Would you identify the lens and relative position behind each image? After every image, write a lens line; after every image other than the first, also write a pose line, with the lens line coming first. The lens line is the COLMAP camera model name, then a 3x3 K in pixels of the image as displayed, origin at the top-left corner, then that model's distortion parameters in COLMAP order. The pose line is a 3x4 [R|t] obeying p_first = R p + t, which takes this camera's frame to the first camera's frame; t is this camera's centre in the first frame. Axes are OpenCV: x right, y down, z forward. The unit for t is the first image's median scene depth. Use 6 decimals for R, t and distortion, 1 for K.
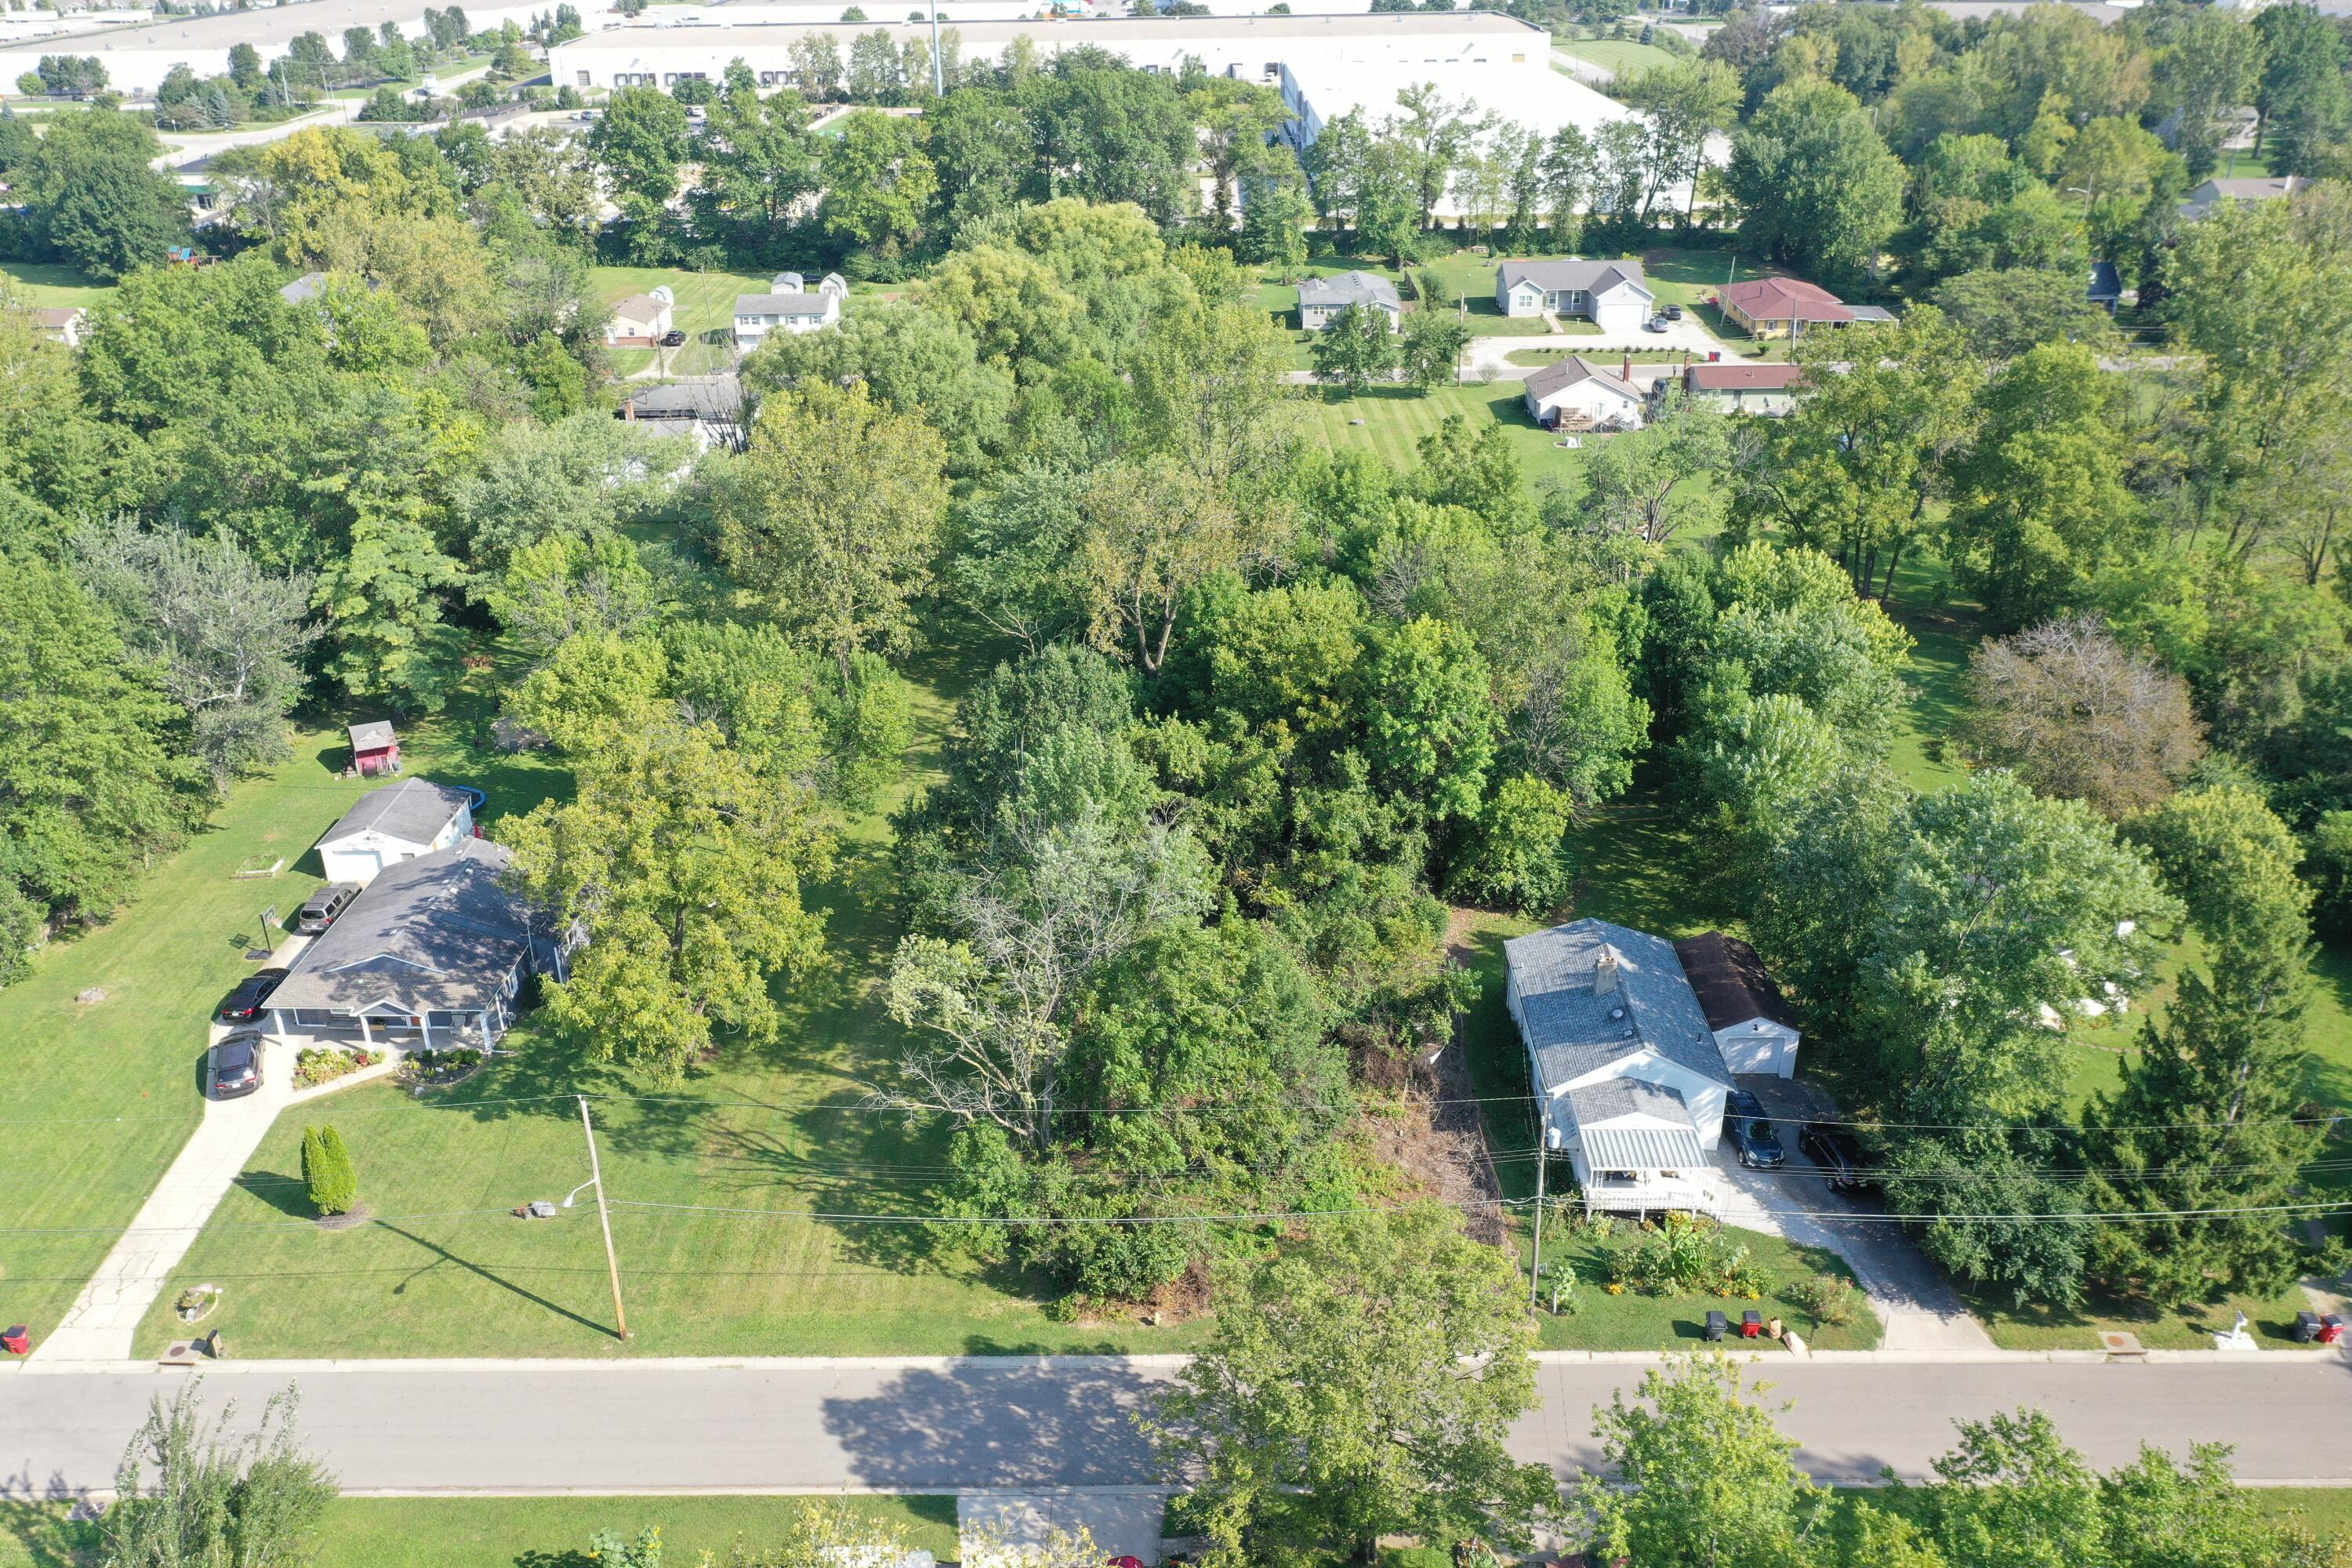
lens RADIAL K [[1863.3, 0, 1169.4], [0, 1863.3, 788.3], [0, 0, 1]] dist [0.011912, -0.019732]
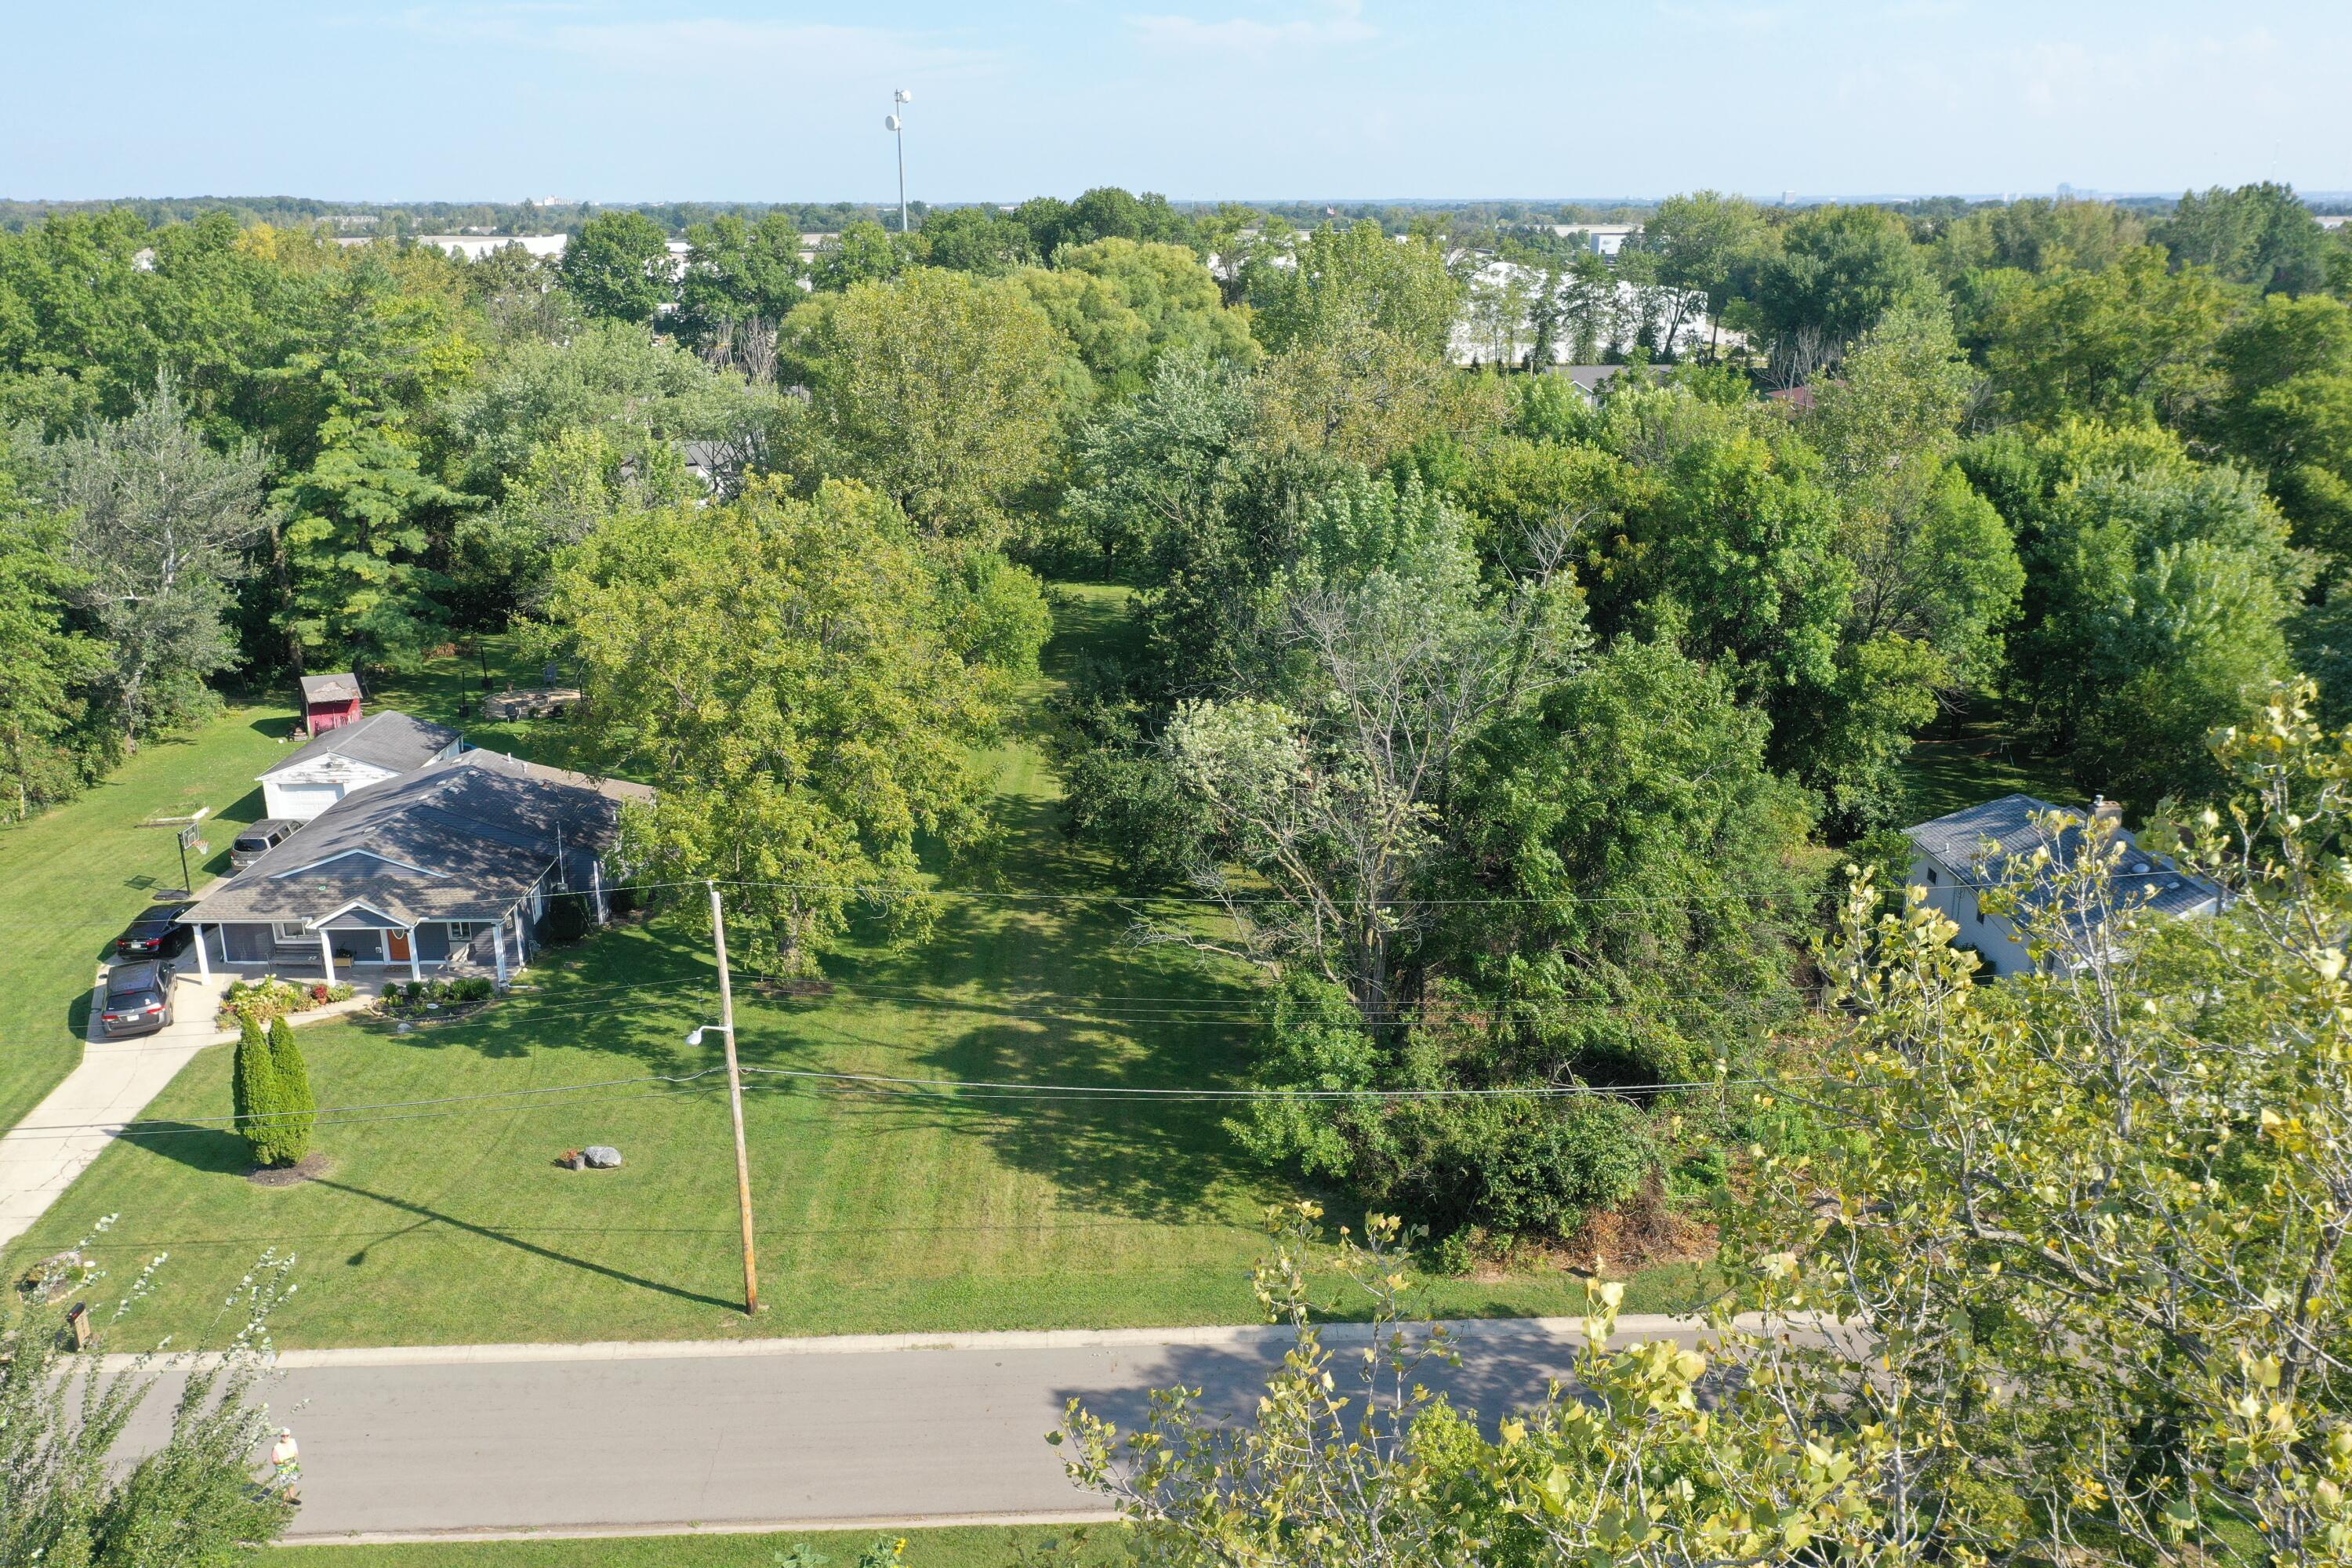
lens RADIAL K [[1863.3, 0, 1183.9], [0, 1863.3, 779.9], [0, 0, 1]] dist [0.011912, -0.019732]
pose [[0.998633, -0.002490, 0.052214, -0.154561], [0.010194, 0.988963, -0.147809, 0.181677], [-0.051270, 0.148139, 0.987637, 0.299485]]
